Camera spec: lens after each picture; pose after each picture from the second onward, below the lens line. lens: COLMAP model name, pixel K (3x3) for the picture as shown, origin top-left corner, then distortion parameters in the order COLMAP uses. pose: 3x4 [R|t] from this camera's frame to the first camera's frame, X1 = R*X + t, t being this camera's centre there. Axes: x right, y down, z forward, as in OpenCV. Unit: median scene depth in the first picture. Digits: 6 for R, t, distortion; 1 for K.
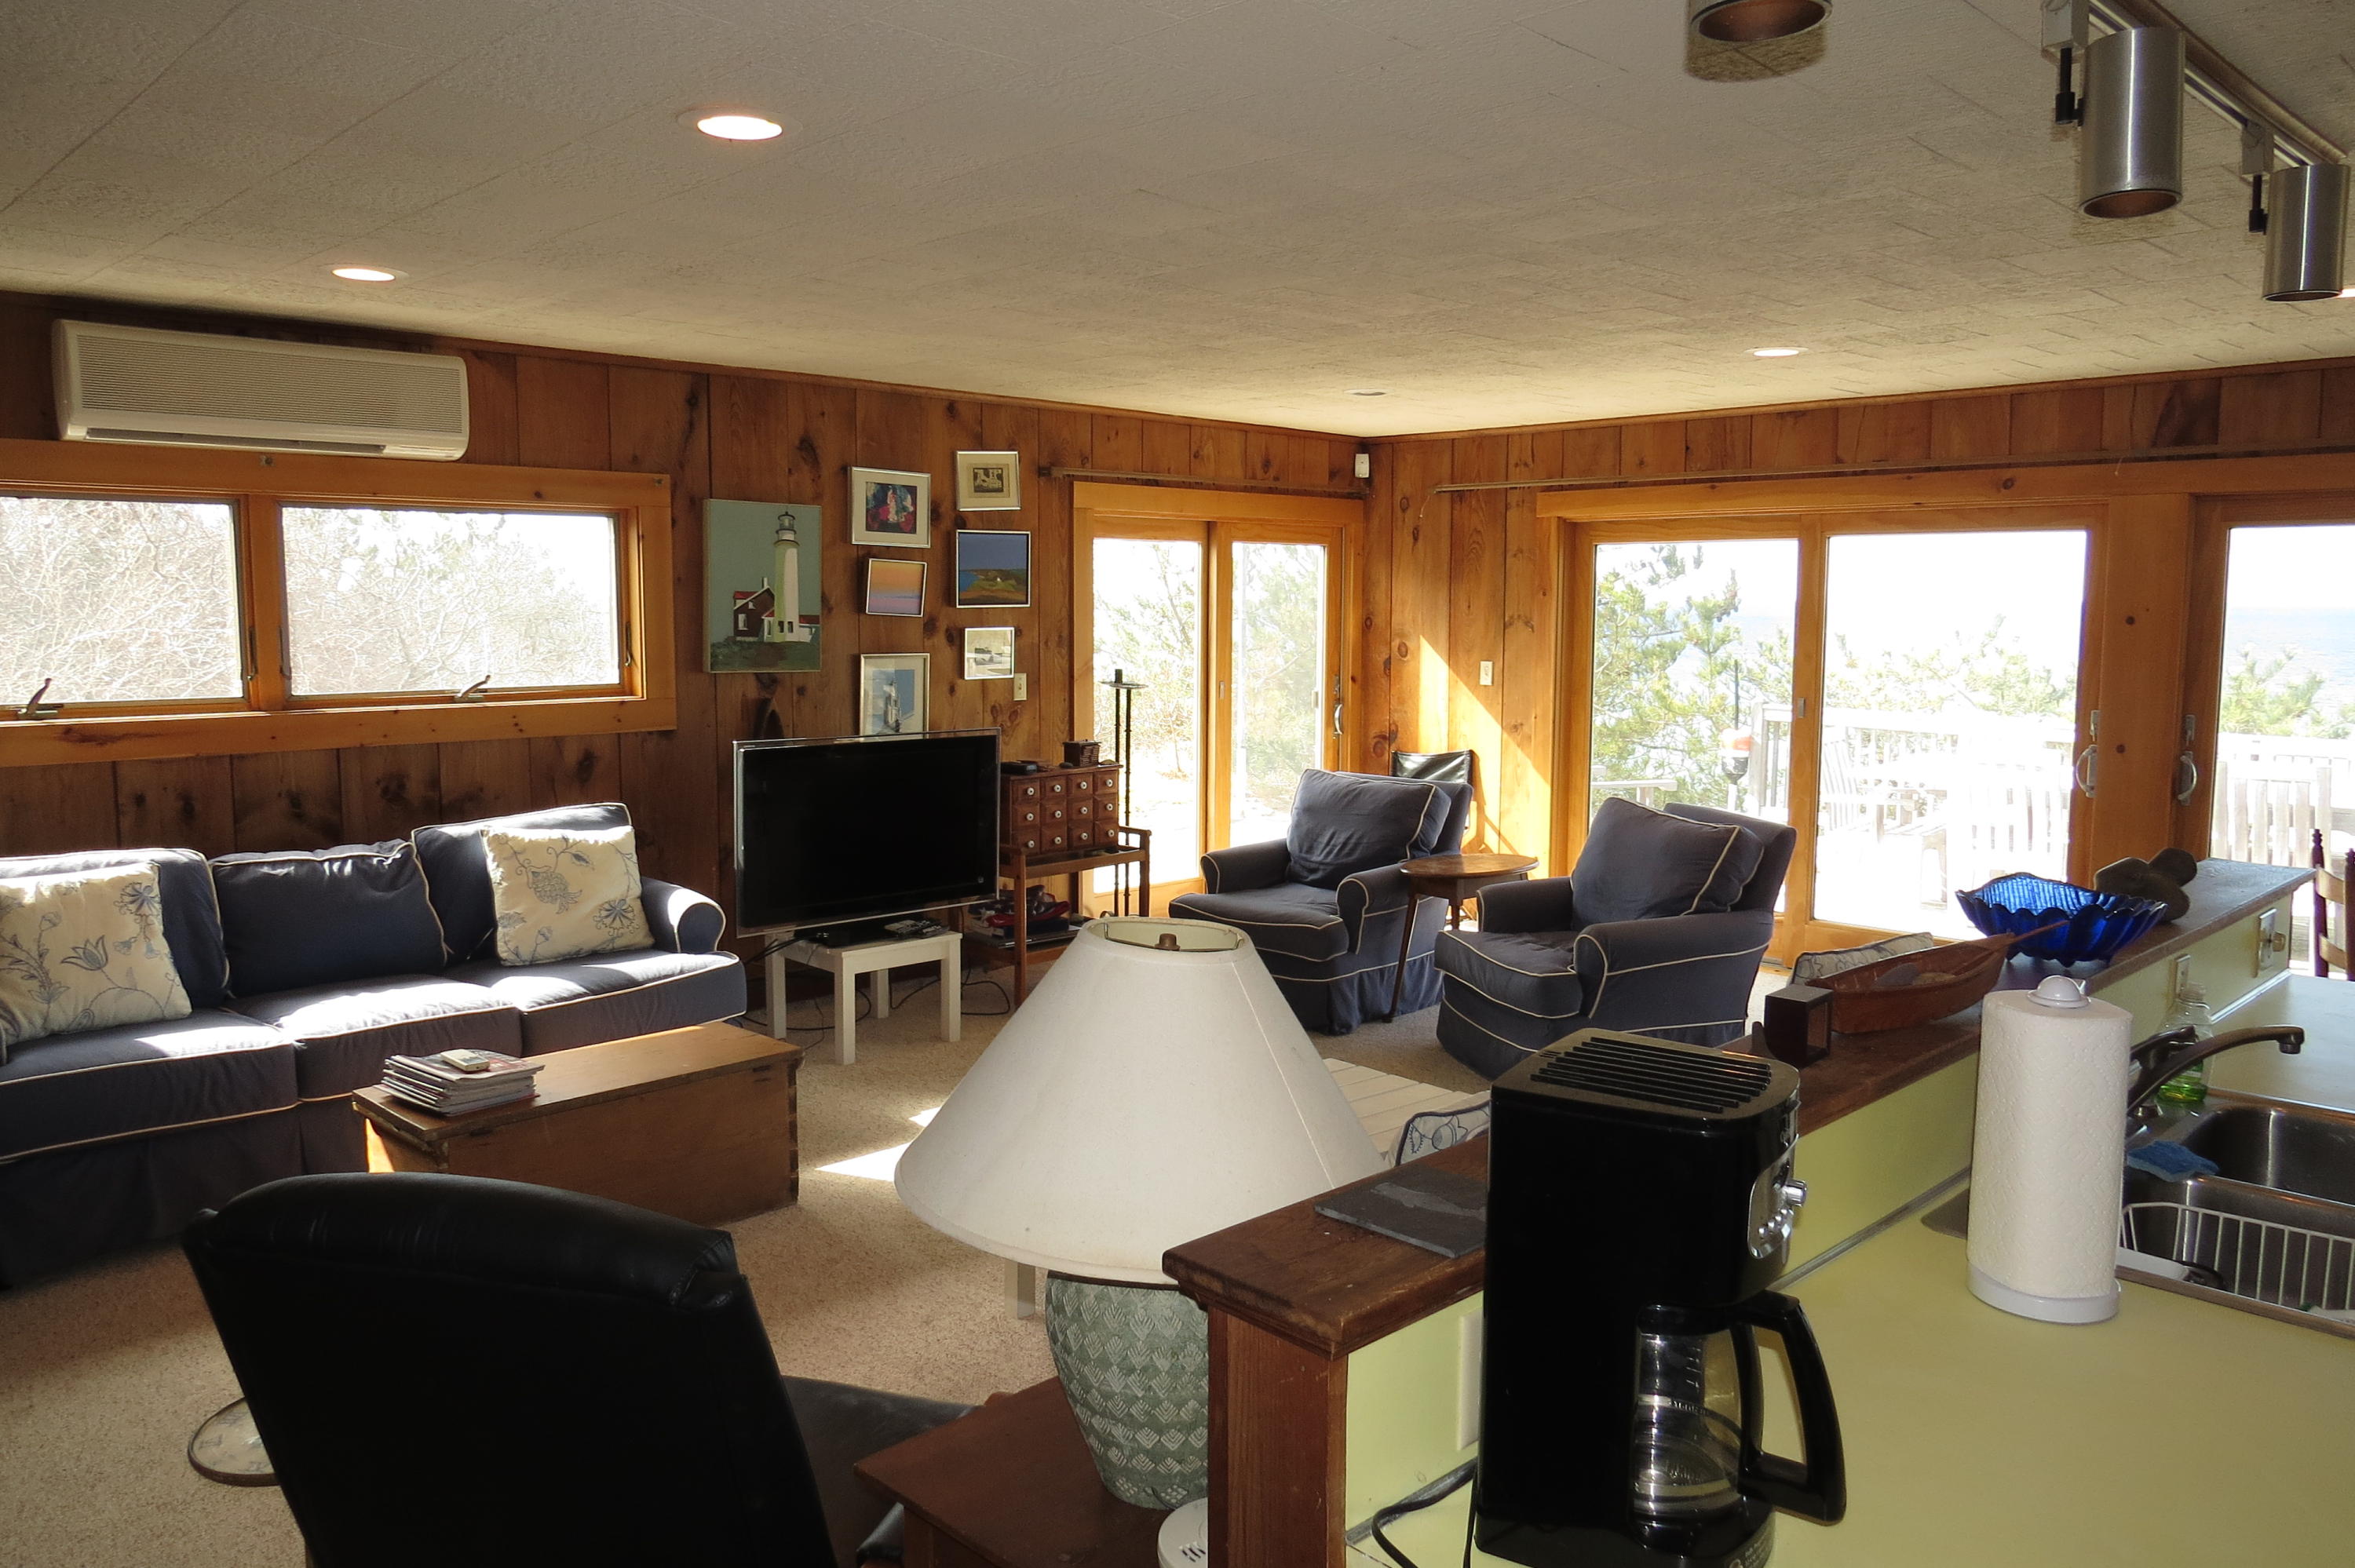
lens RADIAL K [[1675.3, 0, 1177.5], [0, 1675.3, 784.0], [0, 0, 1]] dist [-0.024930, 0.005089]
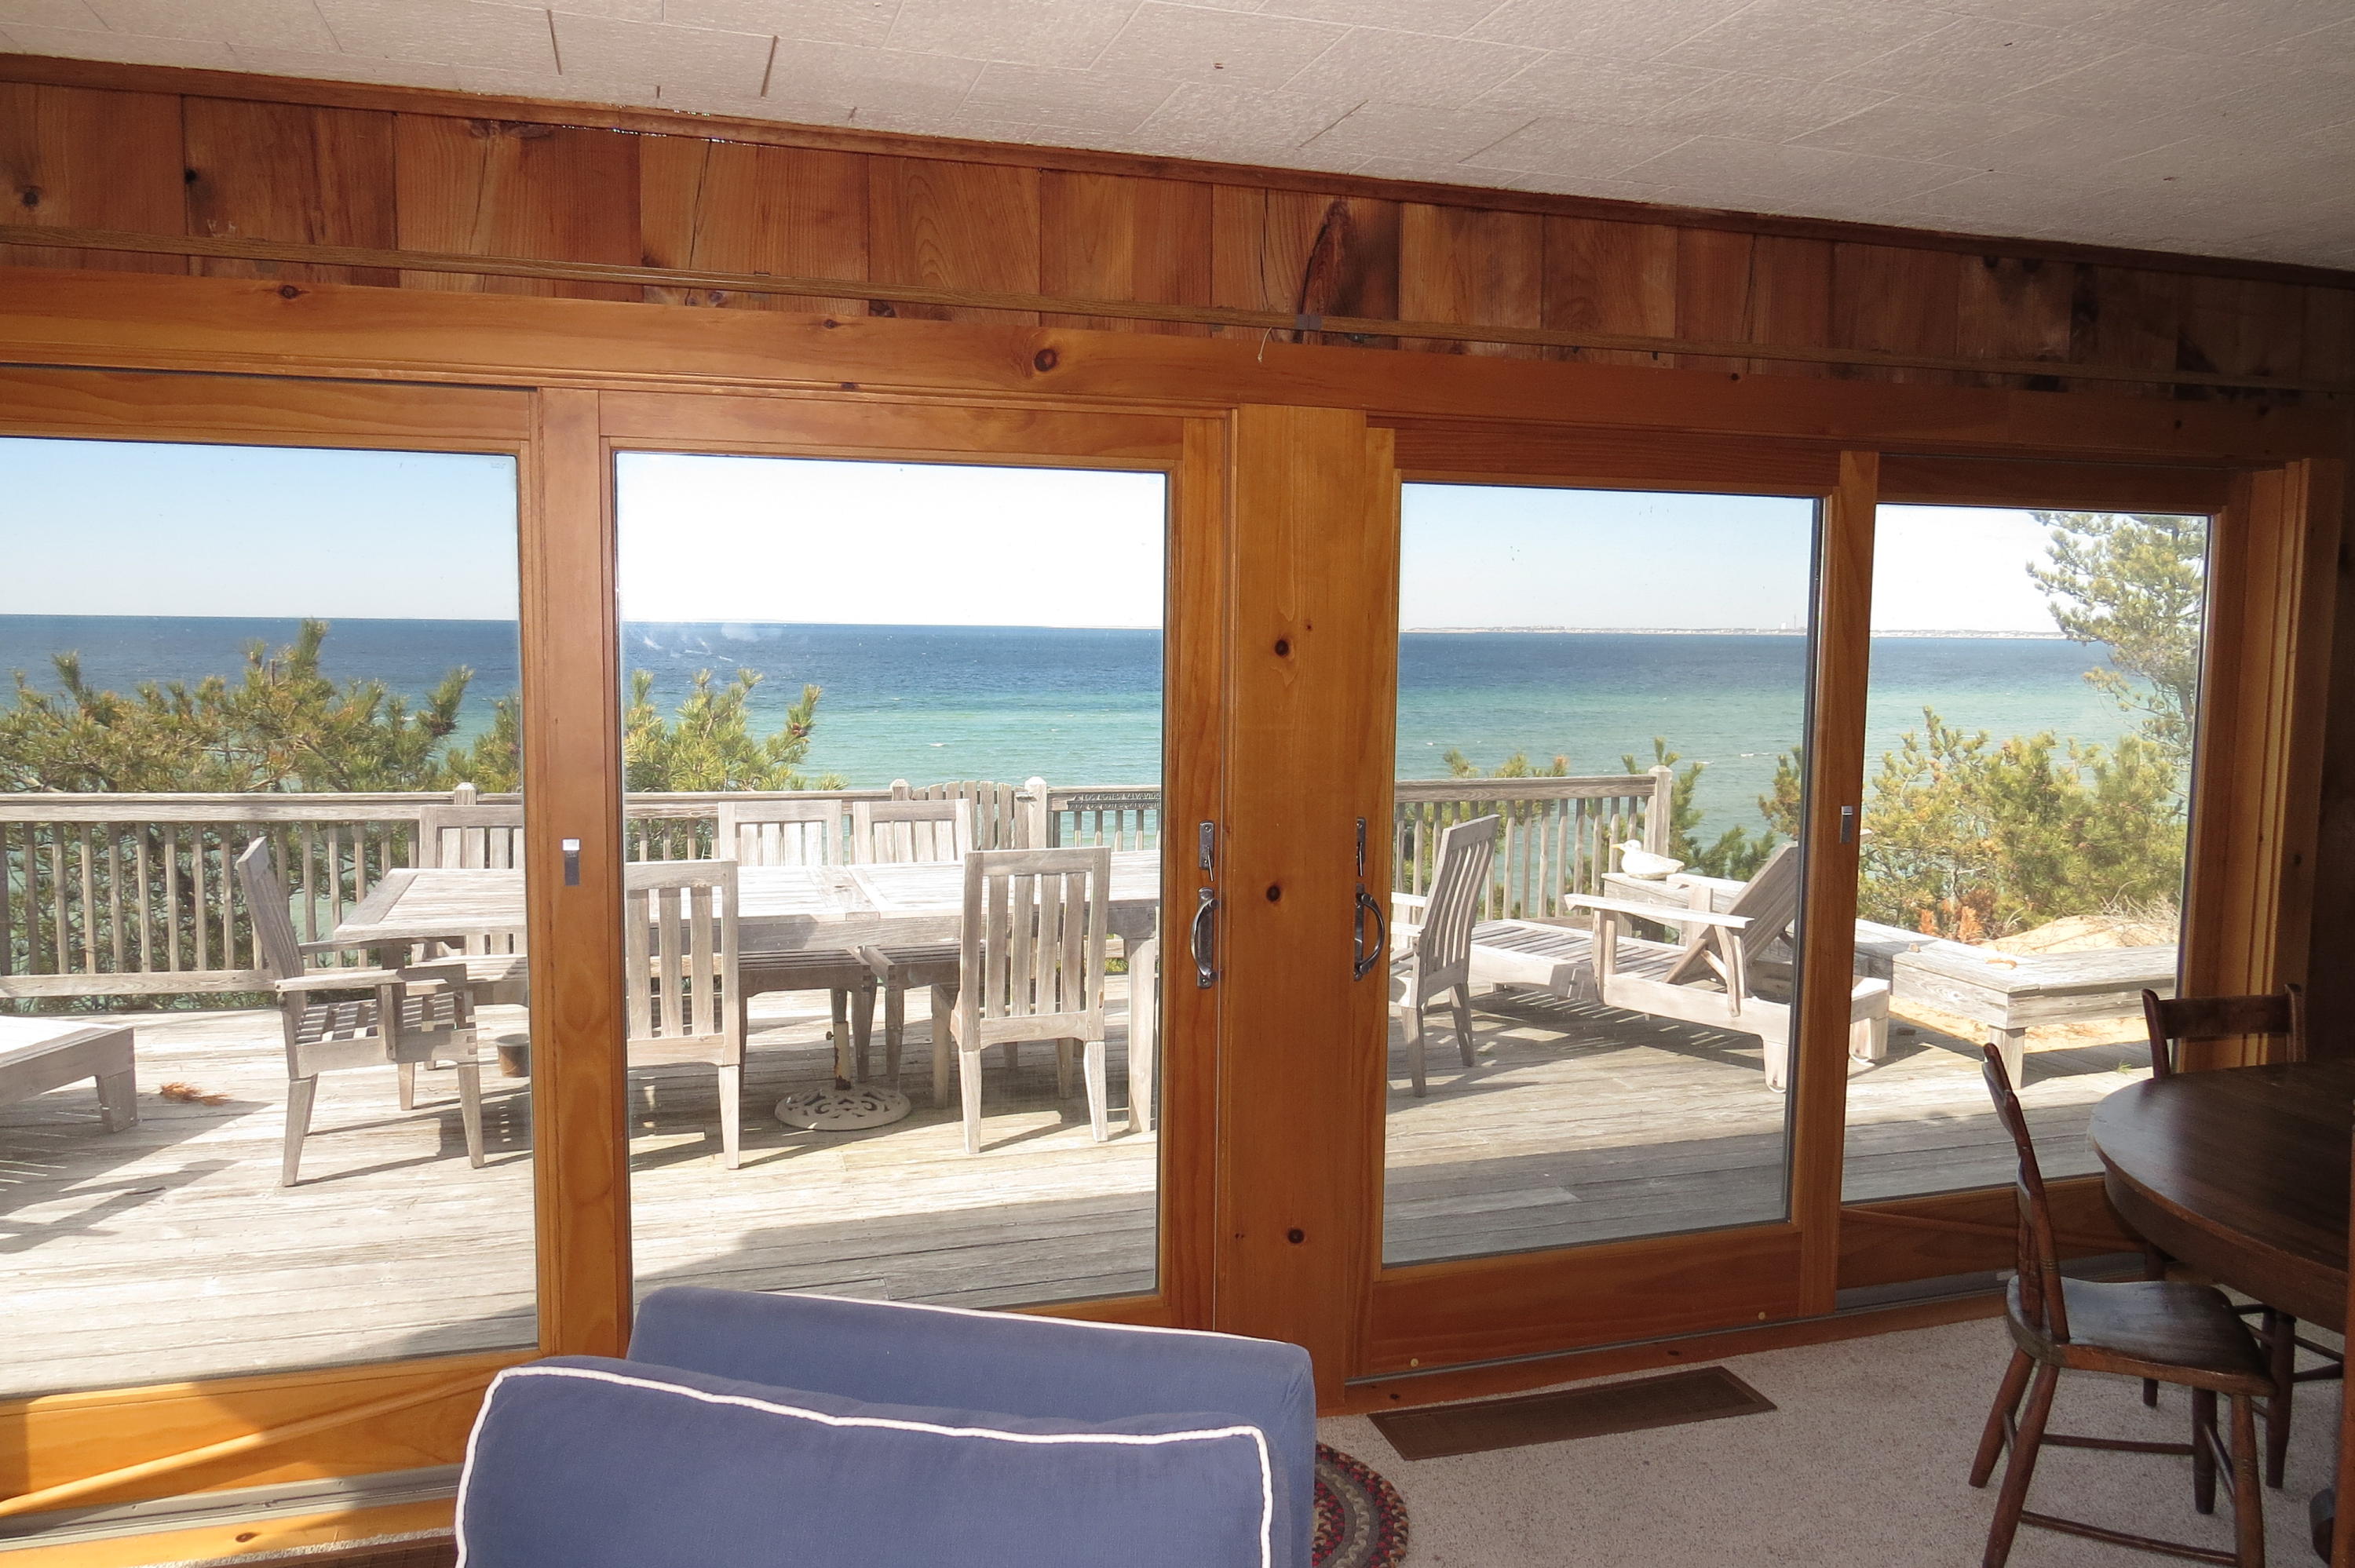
lens RADIAL K [[1675.3, 0, 1177.5], [0, 1675.3, 784.0], [0, 0, 1]] dist [-0.024930, 0.005089]
pose [[0.452618, -0.078426, 0.888249, 0.071086], [0.086508, 0.995288, 0.043795, -0.064901], [-0.887498, 0.057018, 0.457269, 0.629880]]
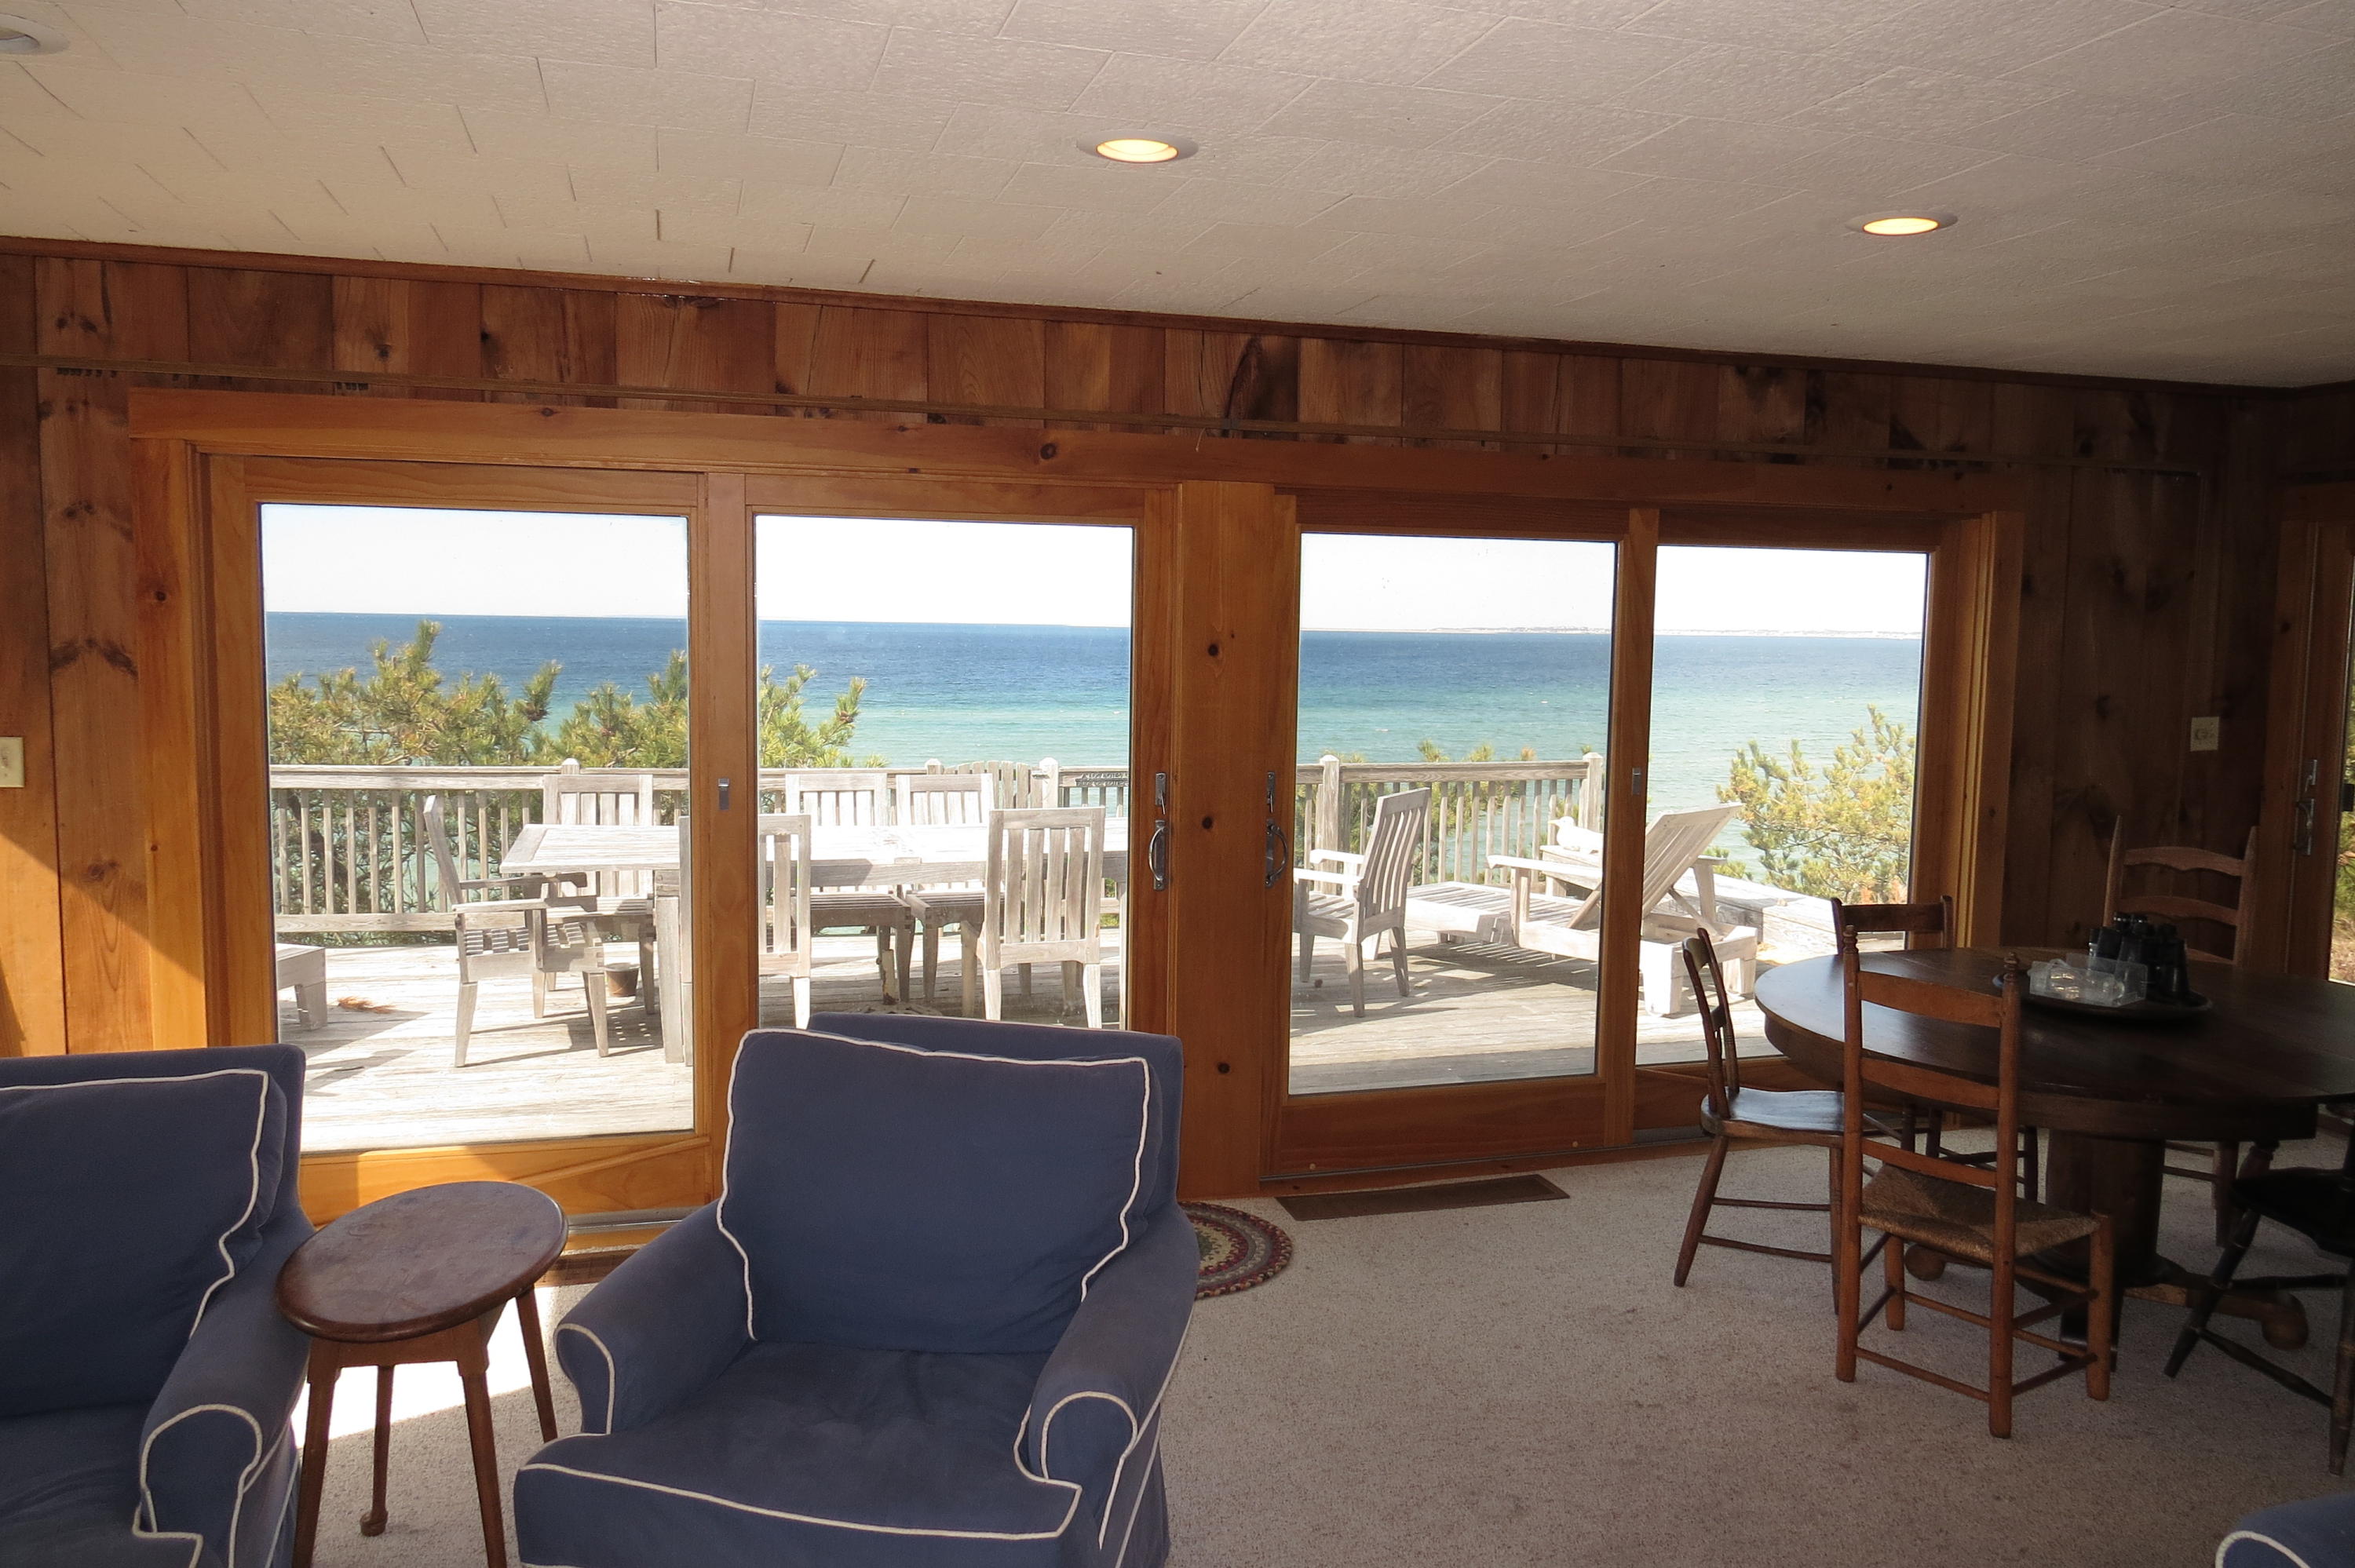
lens RADIAL K [[1675.3, 0, 1177.5], [0, 1675.3, 784.0], [0, 0, 1]] dist [-0.024930, 0.005089]
pose [[0.464137, -0.076489, 0.882455, -0.079159], [0.081403, 0.995732, 0.043493, -0.057766], [-0.882015, 0.051648, 0.468382, 0.530295]]
